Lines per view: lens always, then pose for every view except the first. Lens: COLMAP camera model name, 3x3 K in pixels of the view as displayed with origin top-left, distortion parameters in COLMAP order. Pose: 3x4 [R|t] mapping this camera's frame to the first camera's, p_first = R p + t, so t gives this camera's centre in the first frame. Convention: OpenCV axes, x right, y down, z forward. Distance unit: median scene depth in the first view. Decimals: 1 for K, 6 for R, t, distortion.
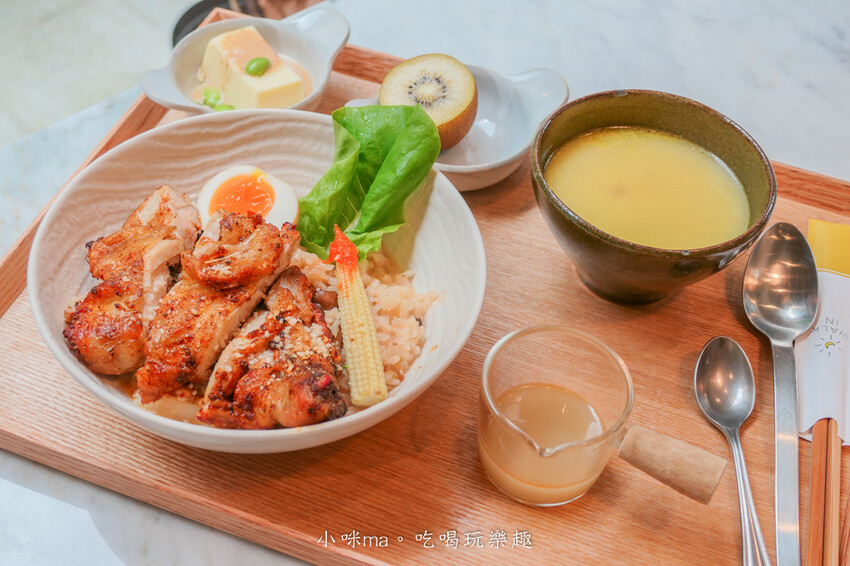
lens RADIAL K [[1217.2, 0, 419.2], [0, 1217.2, 285.5], [0, 0, 1]] dist [-0.055770, 0.000000]
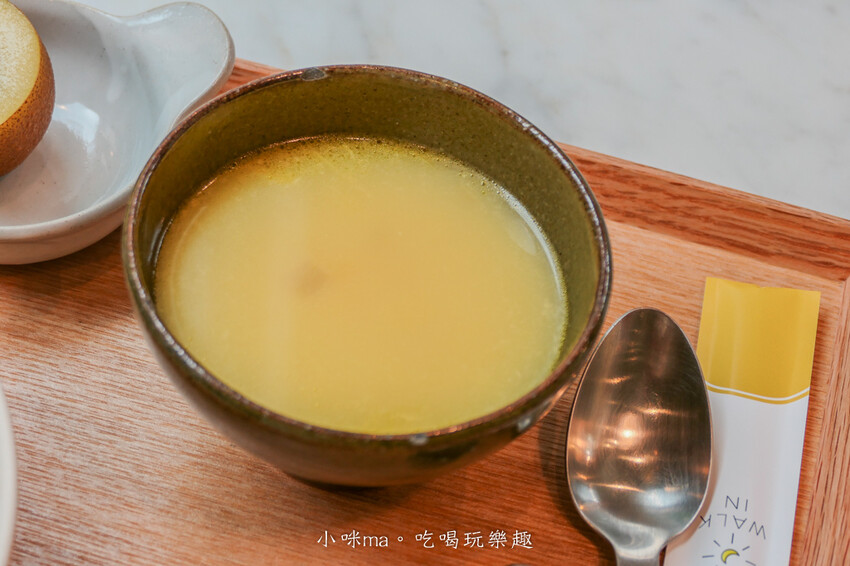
lens RADIAL K [[1986.1, 0, 423.8], [0, 1986.1, 283.3], [0, 0, 1]] dist [-0.218348, 0.000000]
pose [[0.994453, -0.048391, 0.093388, 0.146345], [0.040891, 0.995906, 0.080617, -0.153317], [-0.096907, -0.076351, 0.992361, 0.196883]]
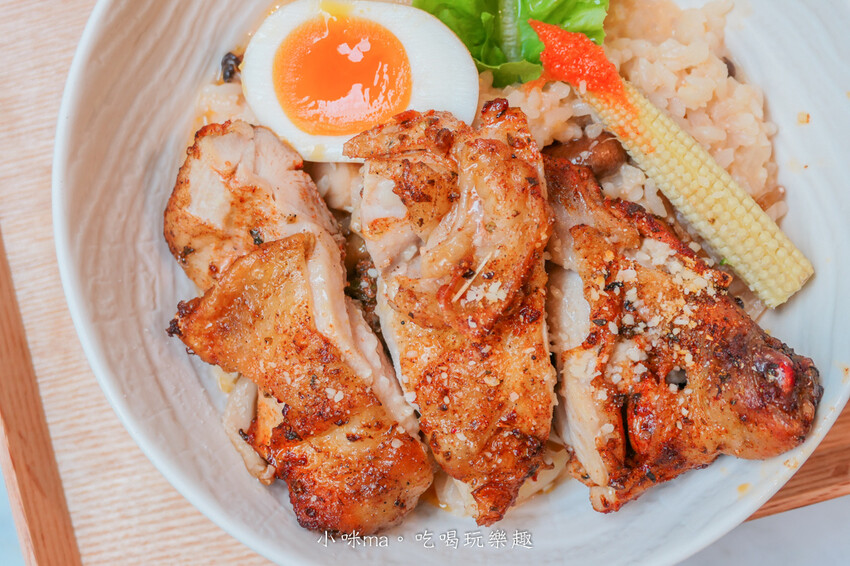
lens RADIAL K [[1742.0, 0, 426.3], [0, 1742.0, 282.1], [0, 0, 1]] dist [-0.156150, 0.000000]
pose [[0.826437, -0.562292, -0.028790, -0.148221], [0.433845, 0.603391, 0.669103, -0.500560], [-0.358860, -0.565462, 0.742612, 0.413006]]
